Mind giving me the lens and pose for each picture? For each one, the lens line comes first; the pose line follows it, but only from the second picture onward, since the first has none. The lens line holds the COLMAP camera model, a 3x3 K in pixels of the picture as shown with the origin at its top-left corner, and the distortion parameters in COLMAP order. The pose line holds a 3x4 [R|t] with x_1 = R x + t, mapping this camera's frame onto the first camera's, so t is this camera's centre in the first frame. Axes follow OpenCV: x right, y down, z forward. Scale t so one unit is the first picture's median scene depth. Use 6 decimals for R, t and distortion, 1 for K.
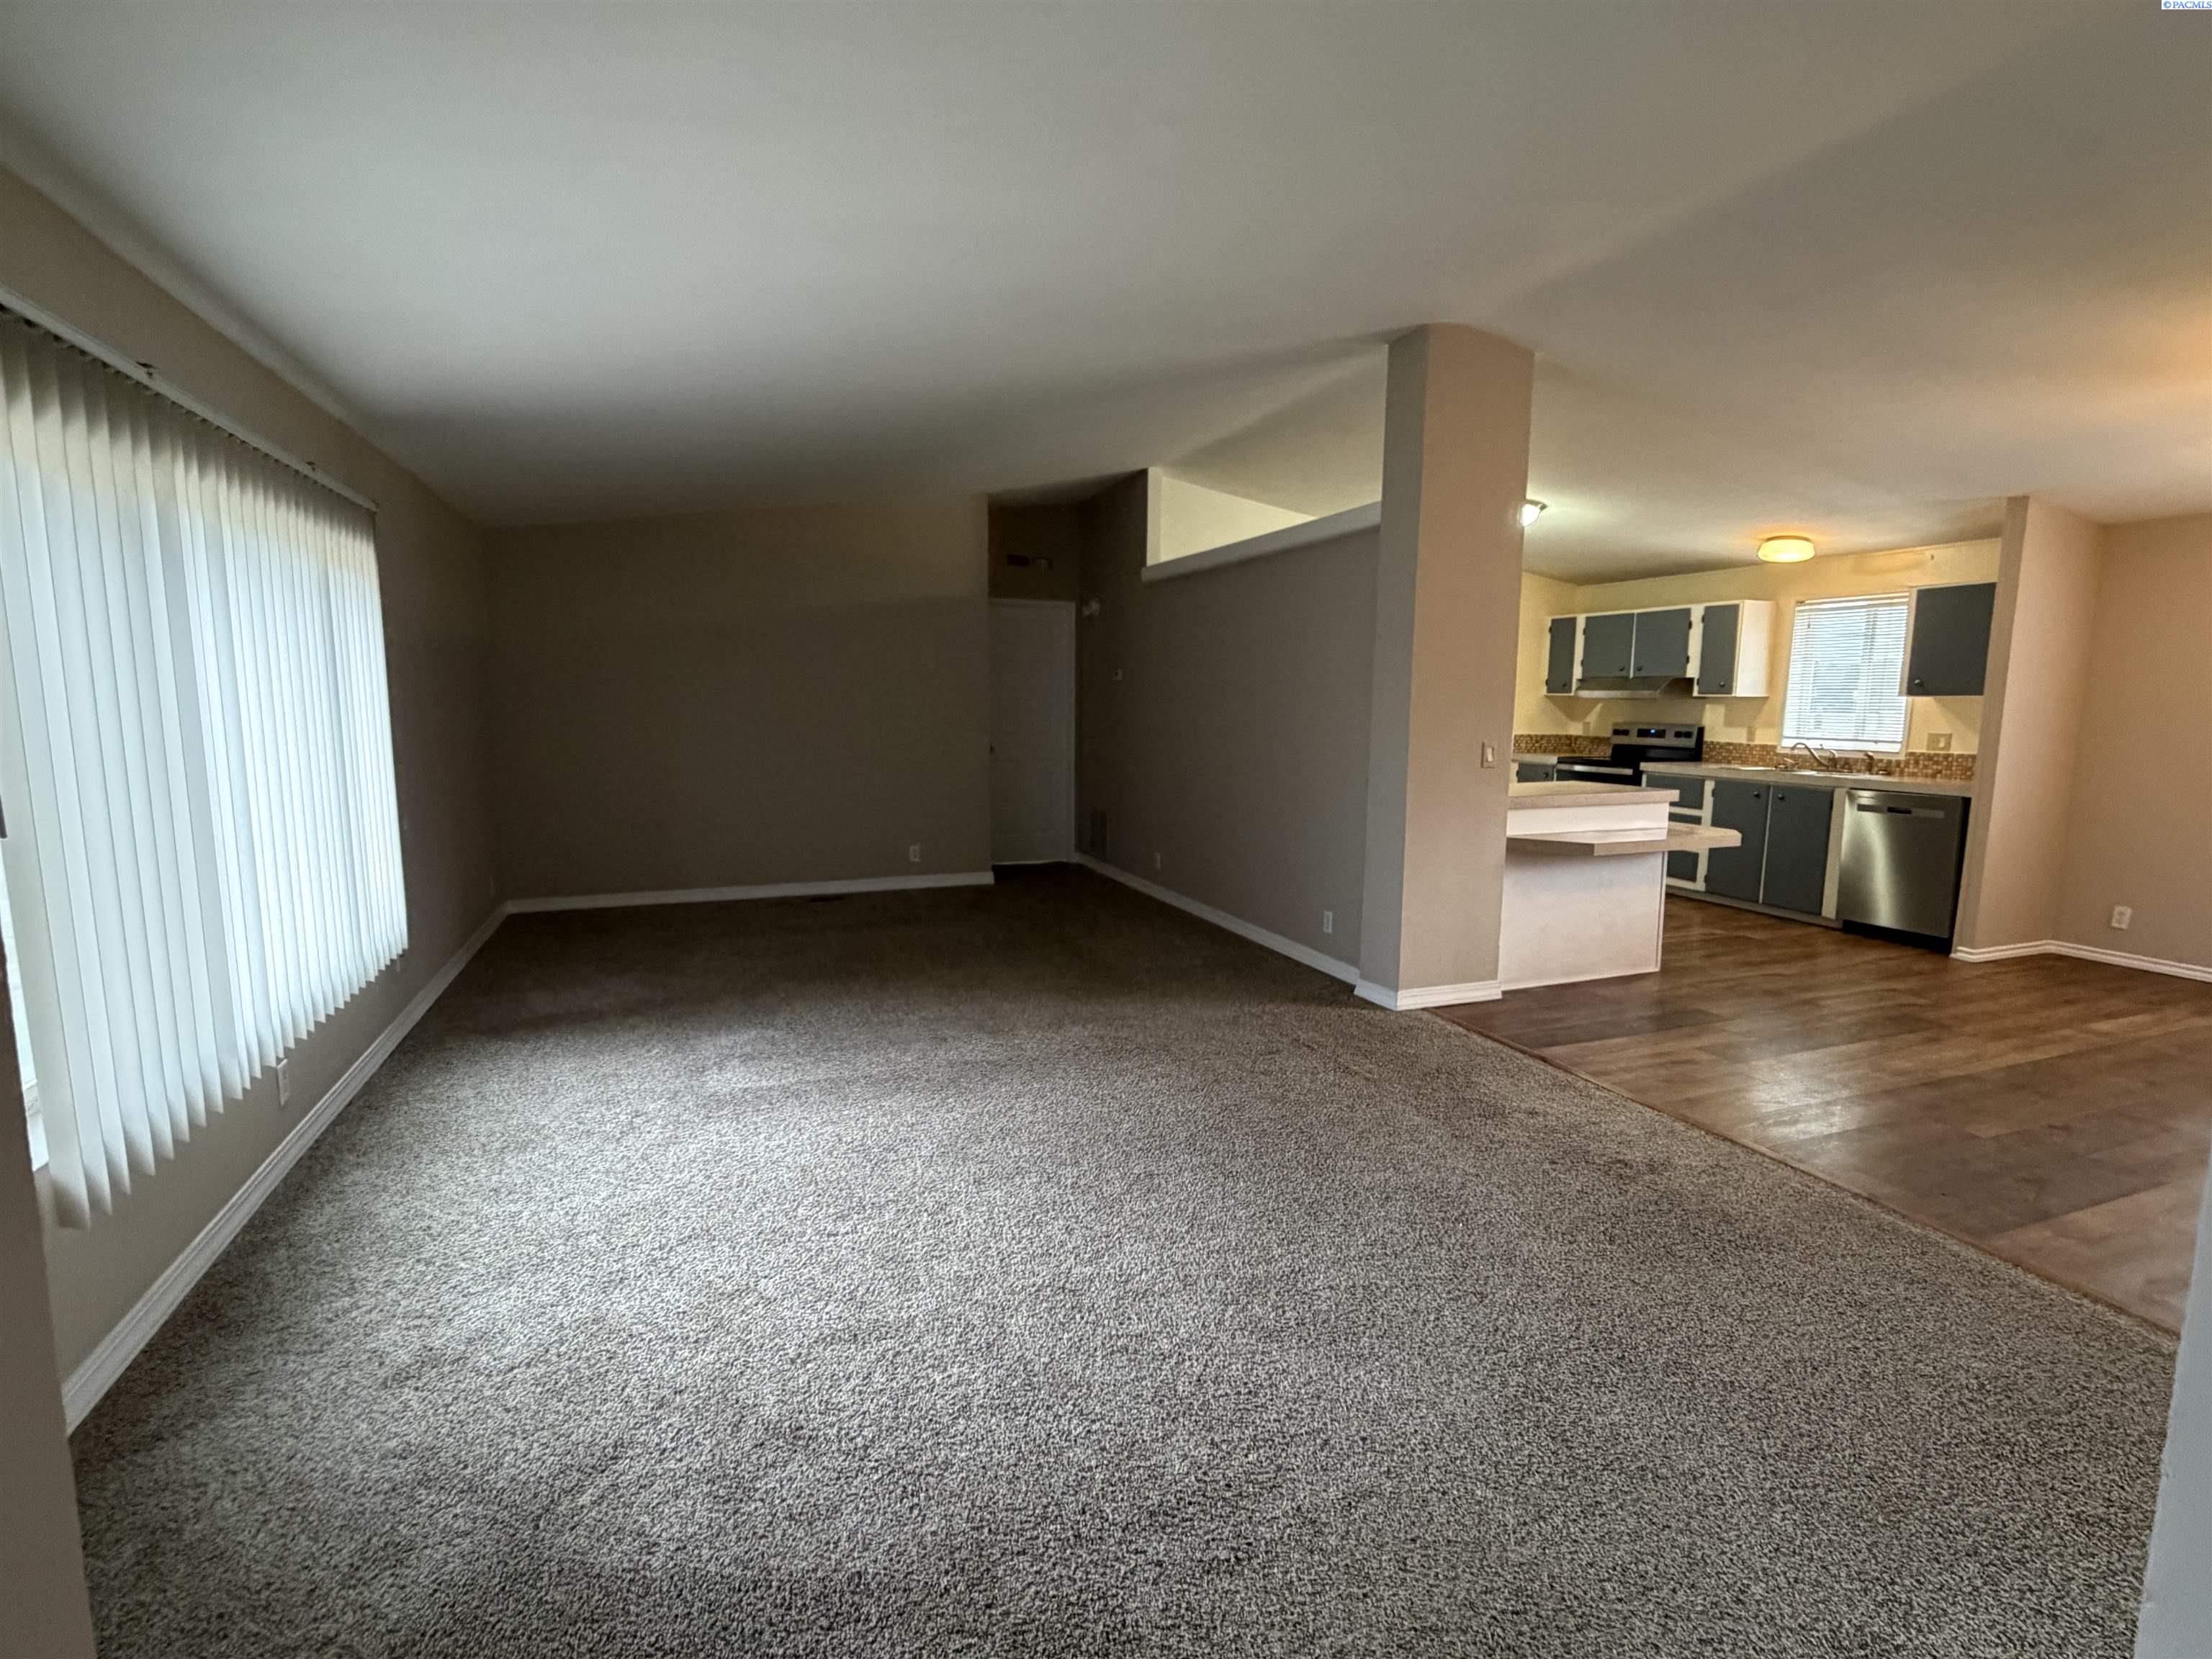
lens RADIAL K [[1030.3, 0, 1106.6], [0, 1030.3, 831.6], [0, 0, 1]] dist [0.002908, -0.000654]
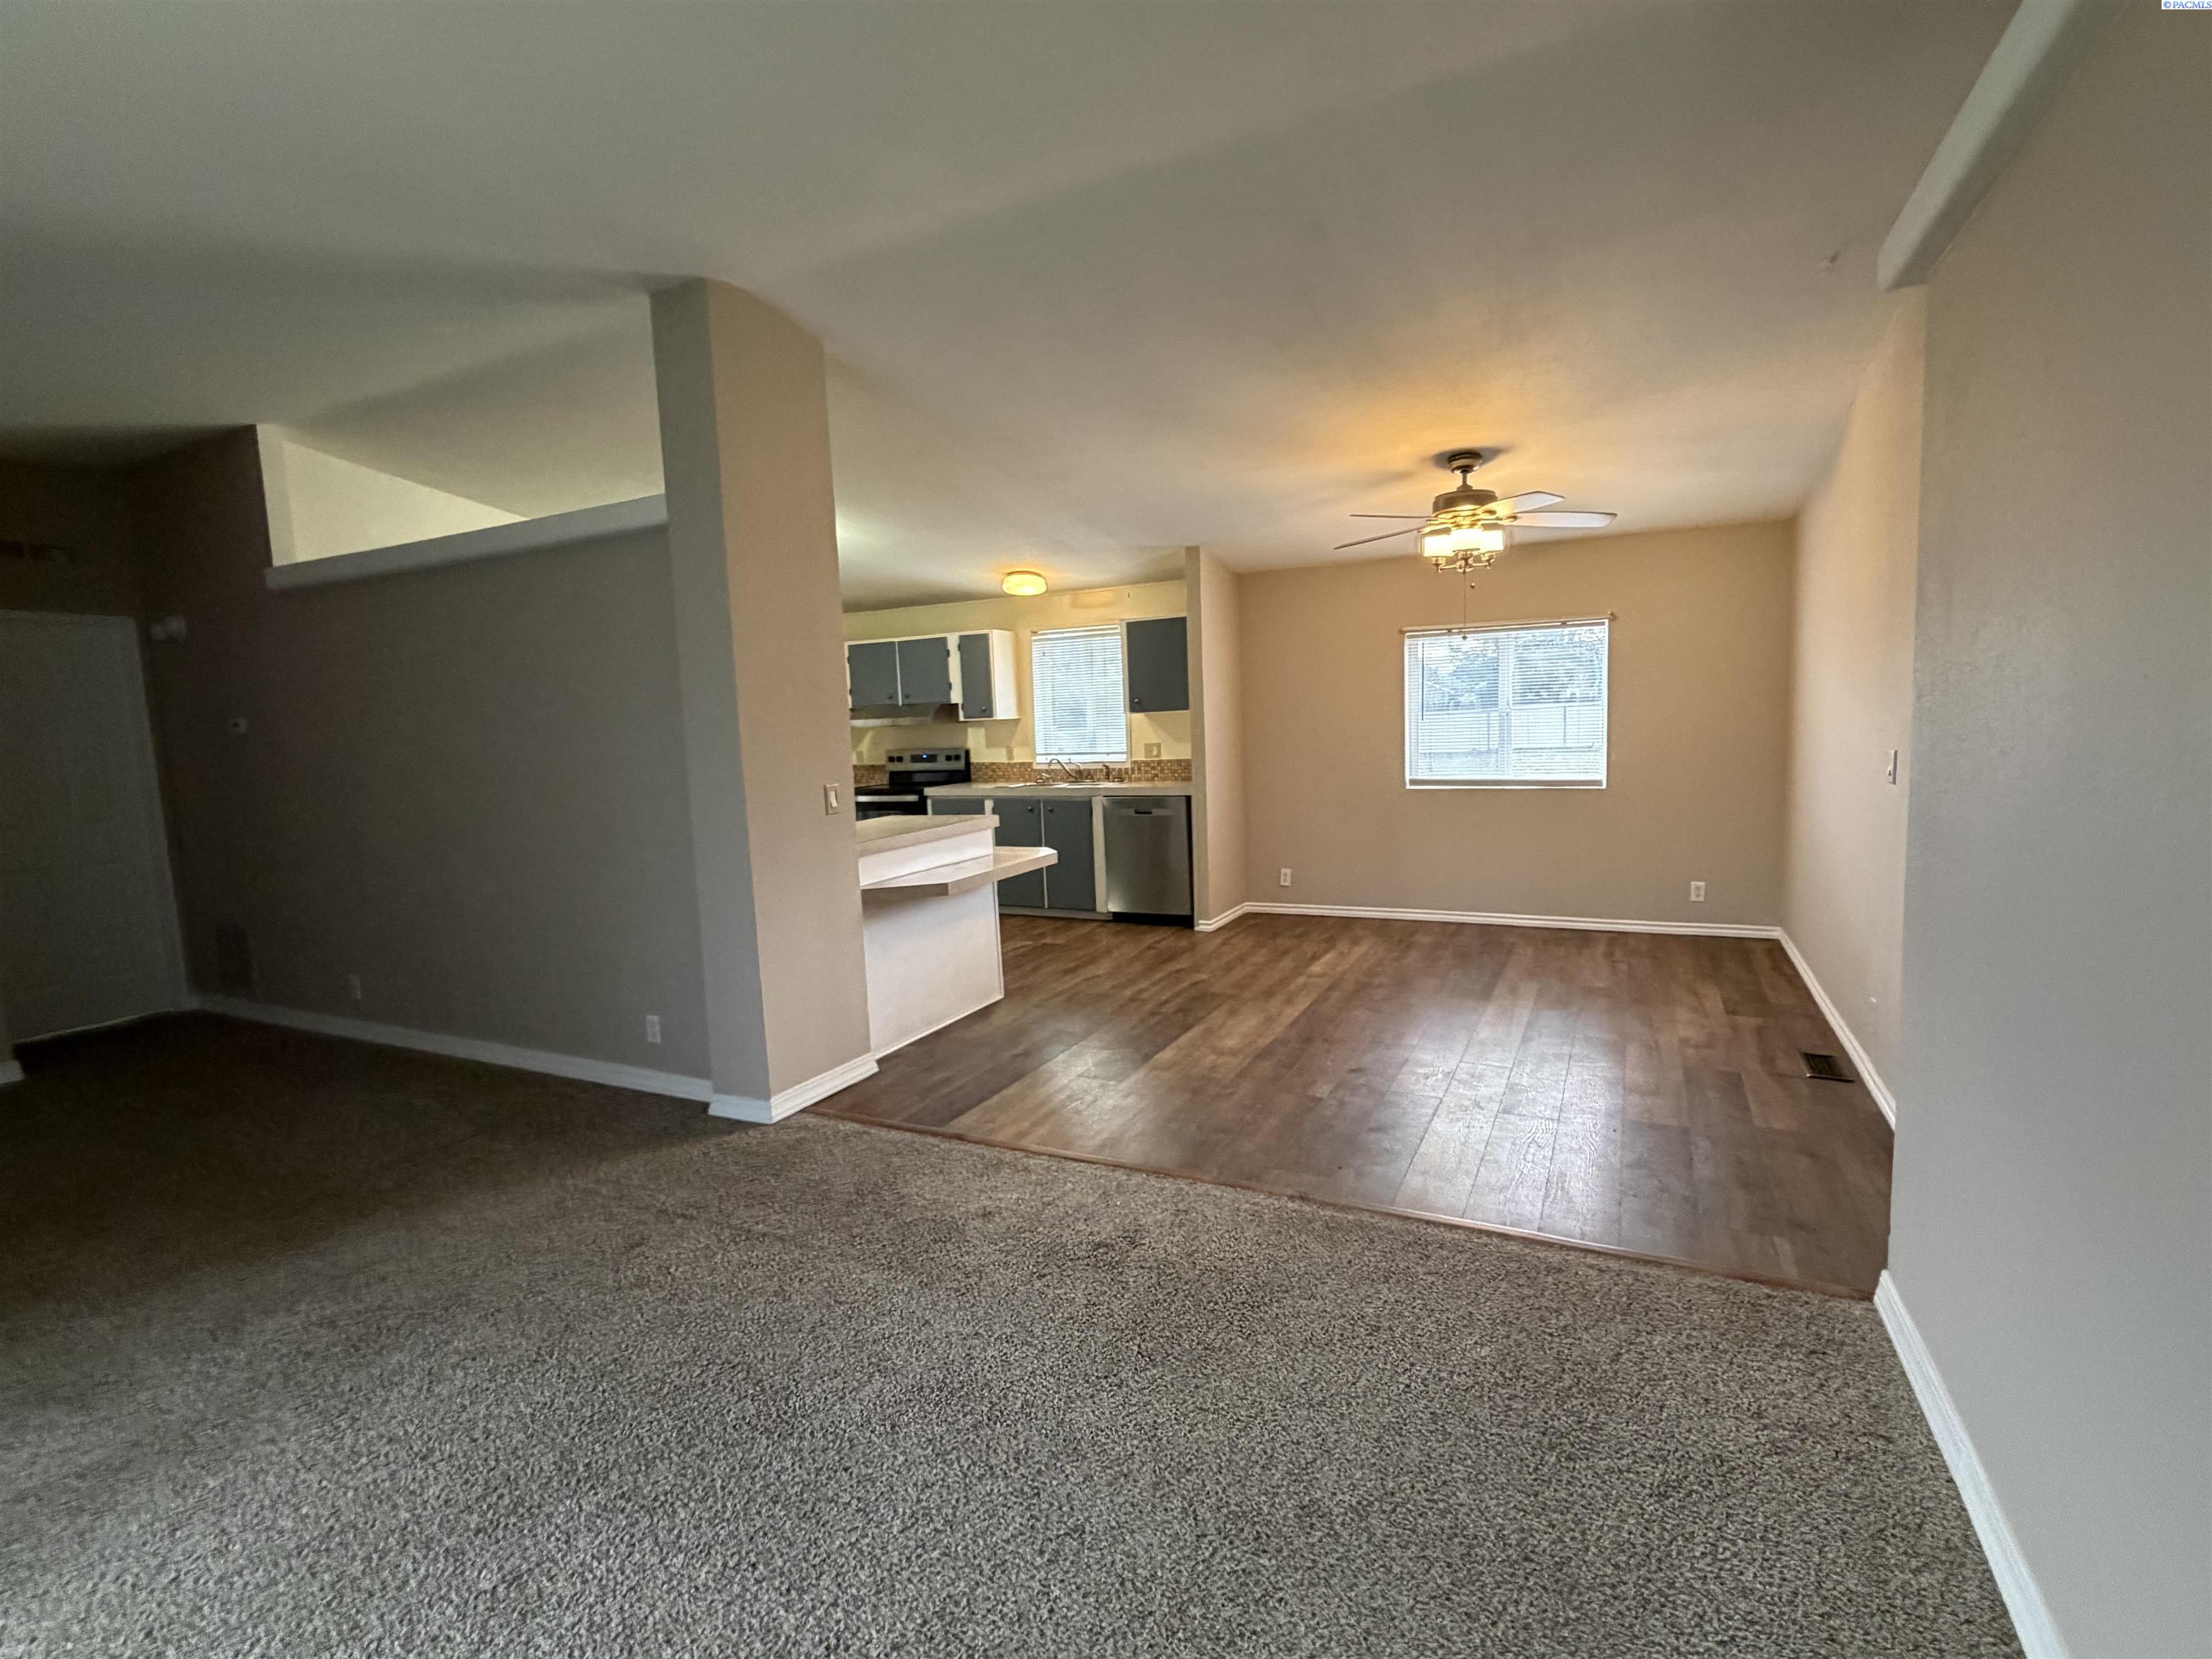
lens RADIAL K [[1030.3, 0, 1101.8], [0, 1030.3, 824.7], [0, 0, 1]] dist [0.002908, -0.000654]
pose [[0.746426, -0.108589, 0.656549, -0.028472], [0.132508, 0.991093, 0.013273, -0.032017], [-0.652143, 0.077091, 0.754166, 0.188018]]
